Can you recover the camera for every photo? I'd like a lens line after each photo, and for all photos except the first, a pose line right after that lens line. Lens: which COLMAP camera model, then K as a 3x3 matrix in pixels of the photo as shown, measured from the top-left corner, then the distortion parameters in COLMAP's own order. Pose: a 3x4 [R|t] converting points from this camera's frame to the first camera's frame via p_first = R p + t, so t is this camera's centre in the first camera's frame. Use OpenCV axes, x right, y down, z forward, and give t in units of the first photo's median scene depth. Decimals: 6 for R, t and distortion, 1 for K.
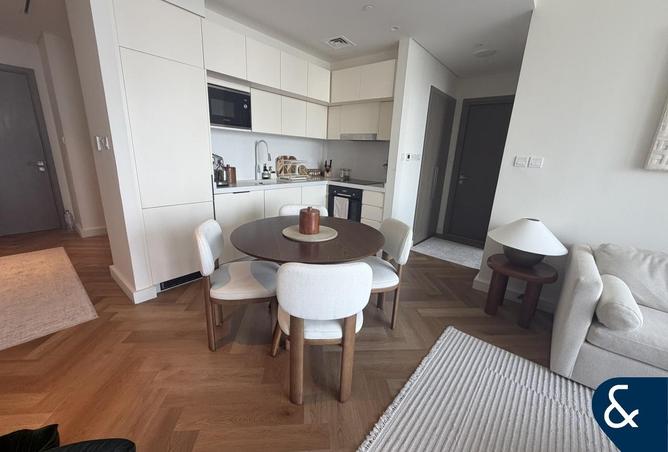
lens RADIAL K [[267.9, 0, 333.9], [0, 267.9, 225.8], [0, 0, 1]] dist [0.002682, 0.000385]
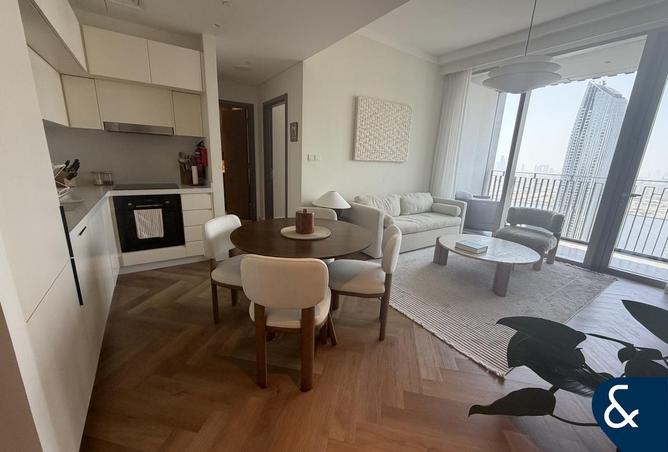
lens RADIAL K [[267.9, 0, 332.1], [0, 267.9, 225.8], [0, 0, 1]] dist [0.002682, 0.000385]
pose [[0.280519, -0.266899, 0.921994, -0.576316], [0.227770, 0.951636, 0.206180, -0.107735], [-0.932432, 0.152166, 0.327744, 0.297721]]
